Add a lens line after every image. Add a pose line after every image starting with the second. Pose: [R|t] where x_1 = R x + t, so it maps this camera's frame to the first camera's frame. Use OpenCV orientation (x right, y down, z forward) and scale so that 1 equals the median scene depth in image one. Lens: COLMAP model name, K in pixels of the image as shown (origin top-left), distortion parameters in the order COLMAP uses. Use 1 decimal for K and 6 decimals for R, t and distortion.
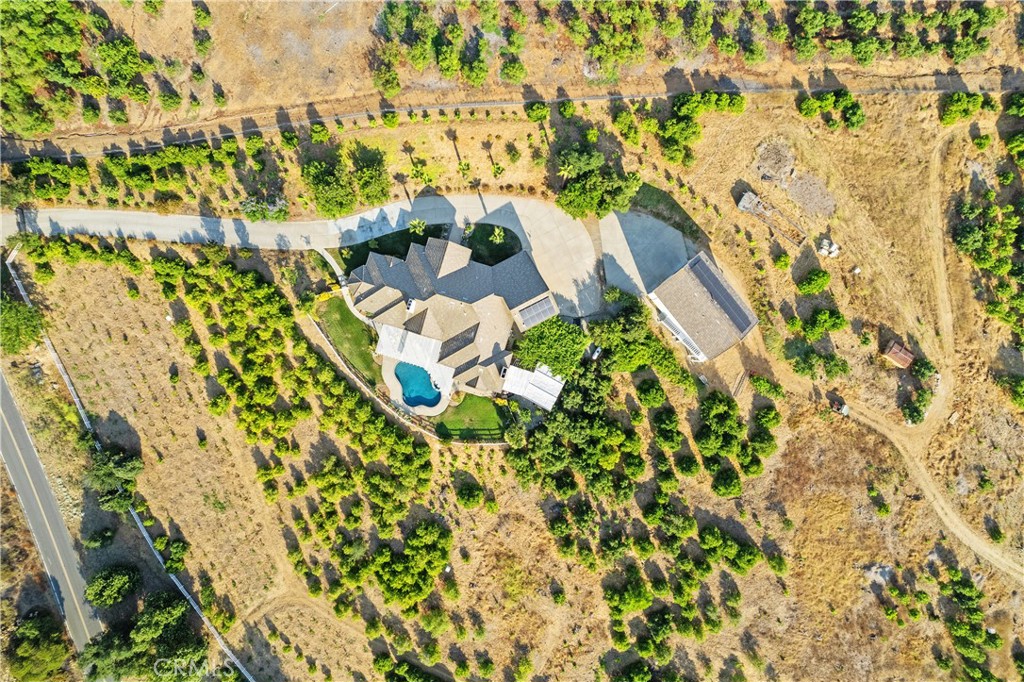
lens RADIAL K [[652.0, 0, 519.0], [0, 652.0, 342.0], [0, 0, 1]] dist [-0.063964, 0.045942]
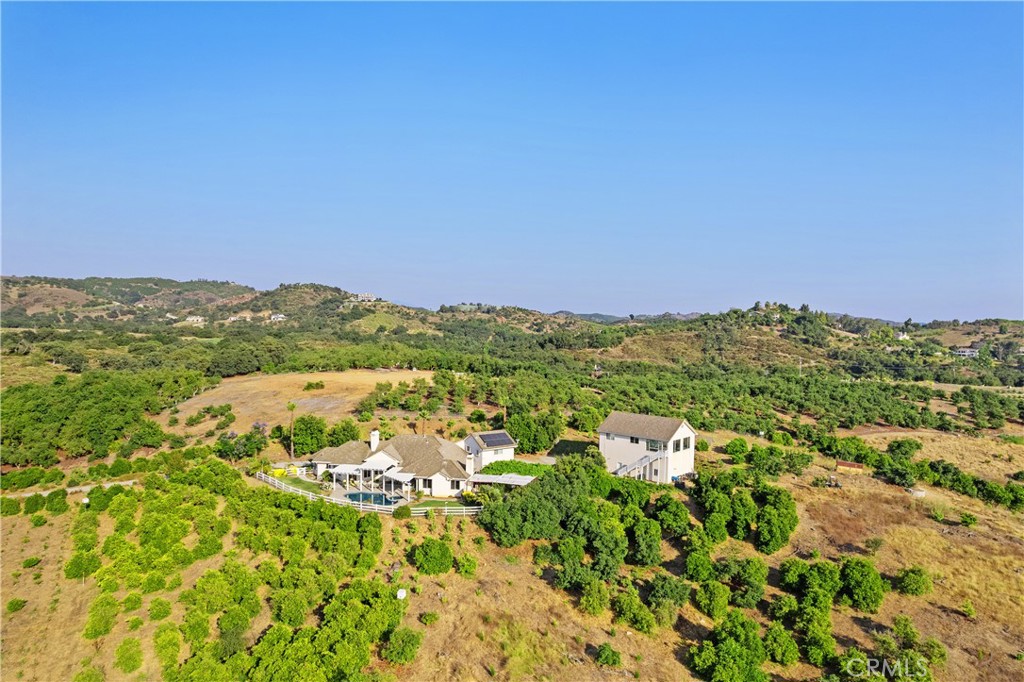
lens RADIAL K [[652.0, 0, 519.0], [0, 652.0, 342.0], [0, 0, 1]] dist [-0.063964, 0.045942]
pose [[0.987157, 0.002666, 0.159733, -0.098039], [0.159511, 0.038916, -0.986429, 0.936119], [-0.008846, 0.999239, 0.037991, 0.756476]]
